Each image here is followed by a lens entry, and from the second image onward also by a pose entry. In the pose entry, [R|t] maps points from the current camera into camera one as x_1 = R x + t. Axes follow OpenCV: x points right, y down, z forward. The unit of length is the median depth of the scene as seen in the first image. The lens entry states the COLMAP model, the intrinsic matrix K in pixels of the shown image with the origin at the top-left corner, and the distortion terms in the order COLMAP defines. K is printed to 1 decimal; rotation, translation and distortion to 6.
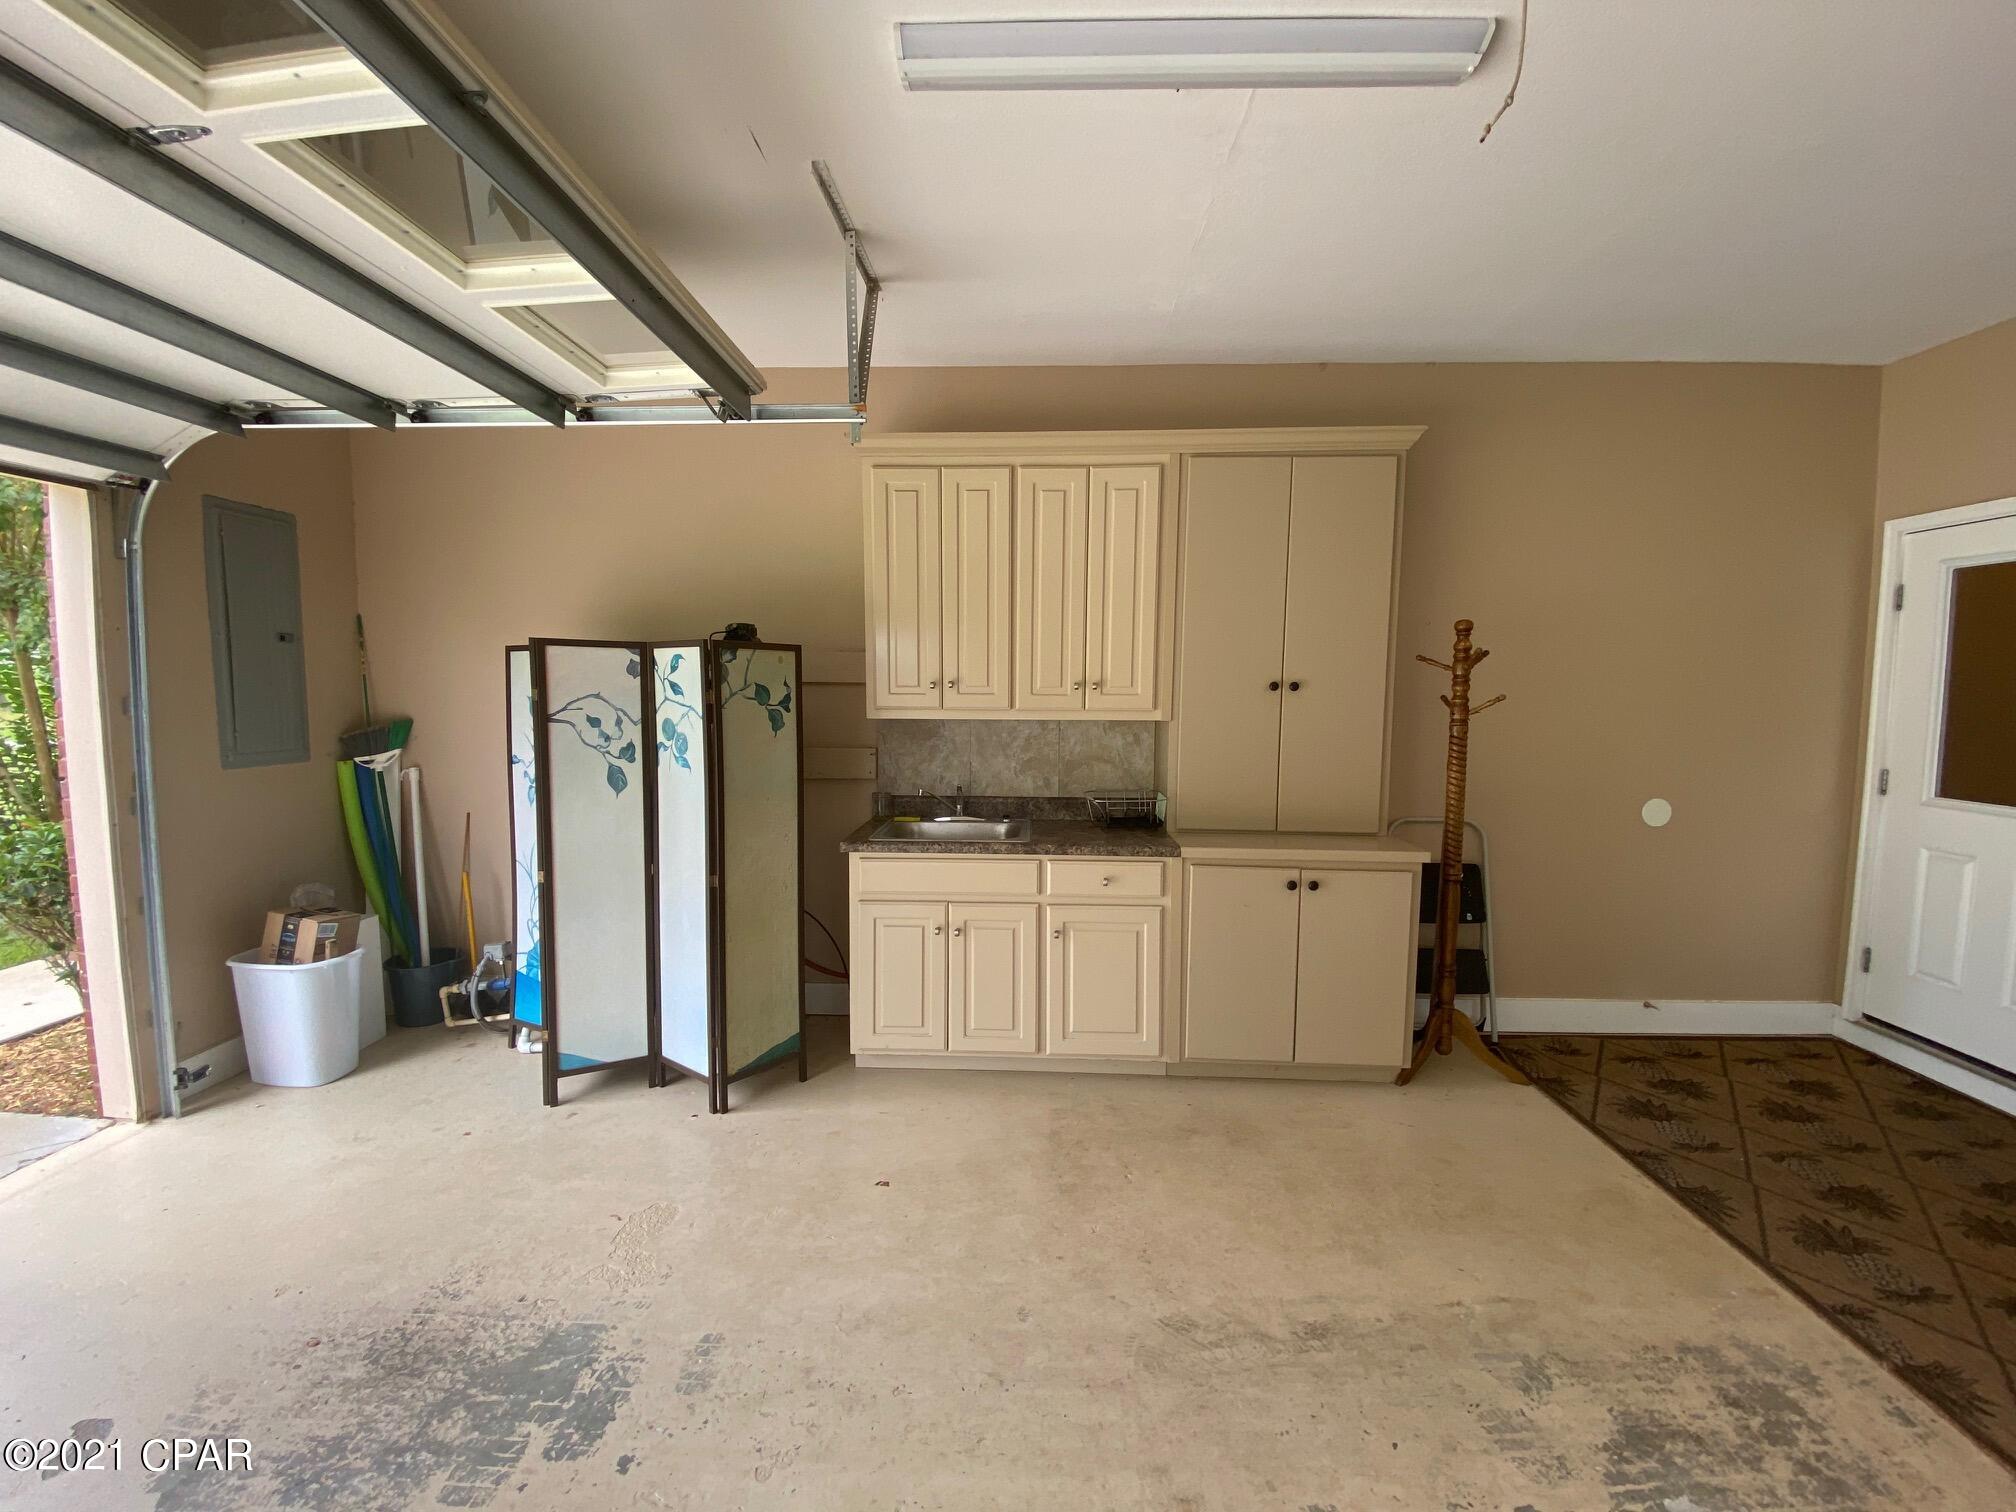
lens RADIAL K [[812.0, 0, 1004.8], [0, 812.0, 755.7], [0, 0, 1]] dist [0.031460, -0.024029]
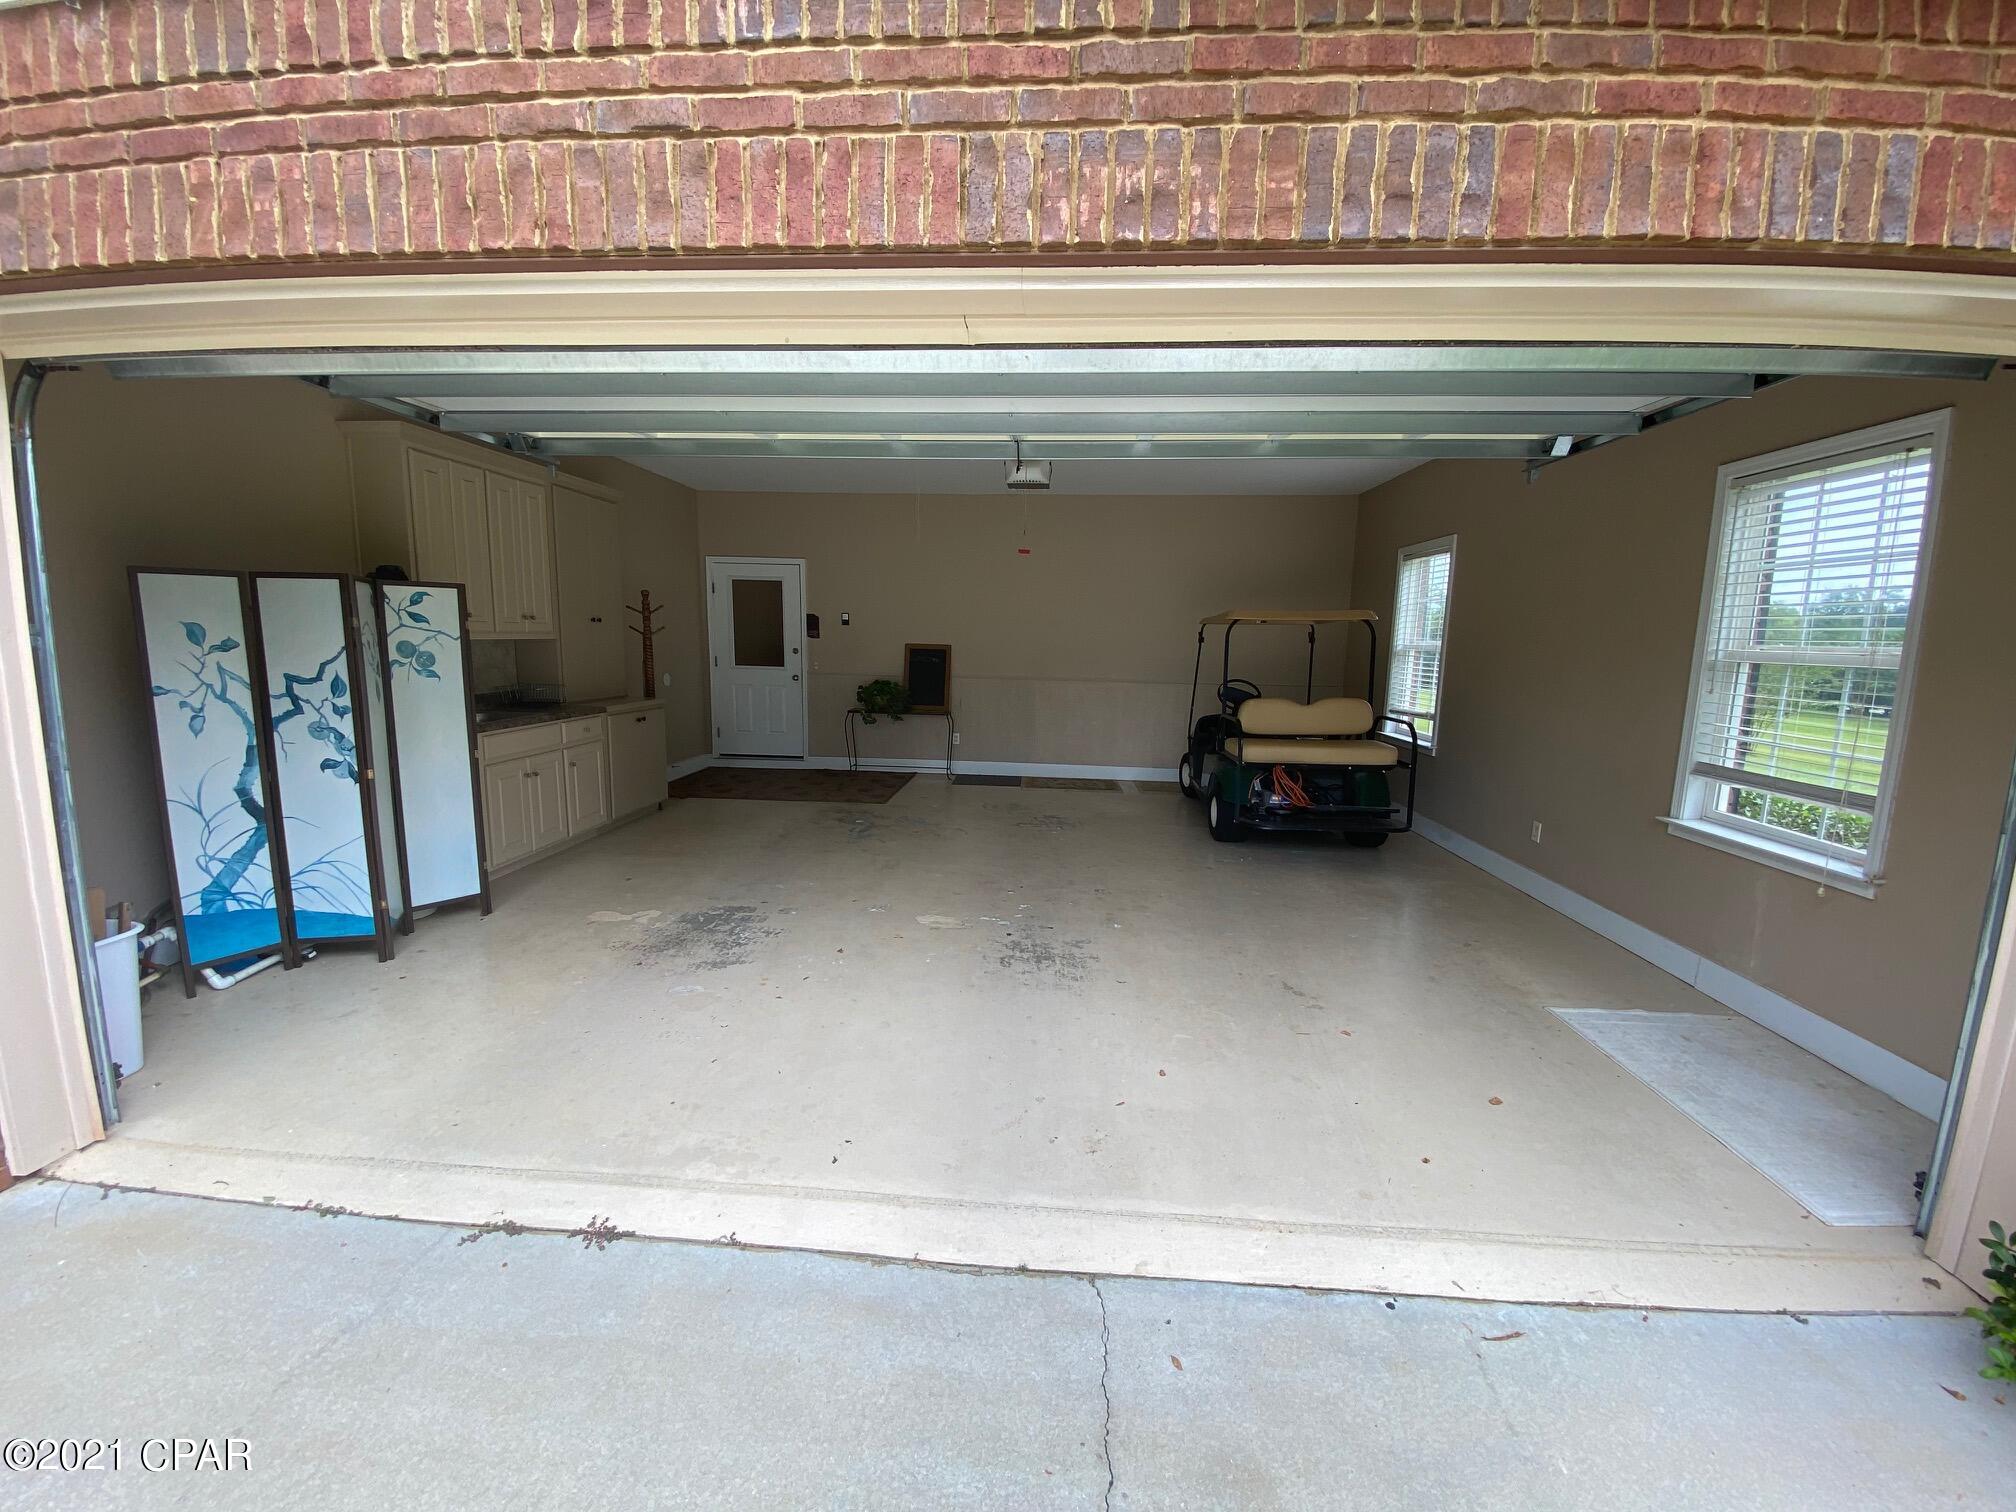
lens RADIAL K [[812.0, 0, 1004.8], [0, 812.0, 755.7], [0, 0, 1]] dist [0.031460, -0.024029]
pose [[0.029437, -0.151039, 0.988089, -1.666291], [0.058959, 0.987059, 0.149125, -0.003977], [-0.997826, 0.053867, 0.037961, 0.018654]]
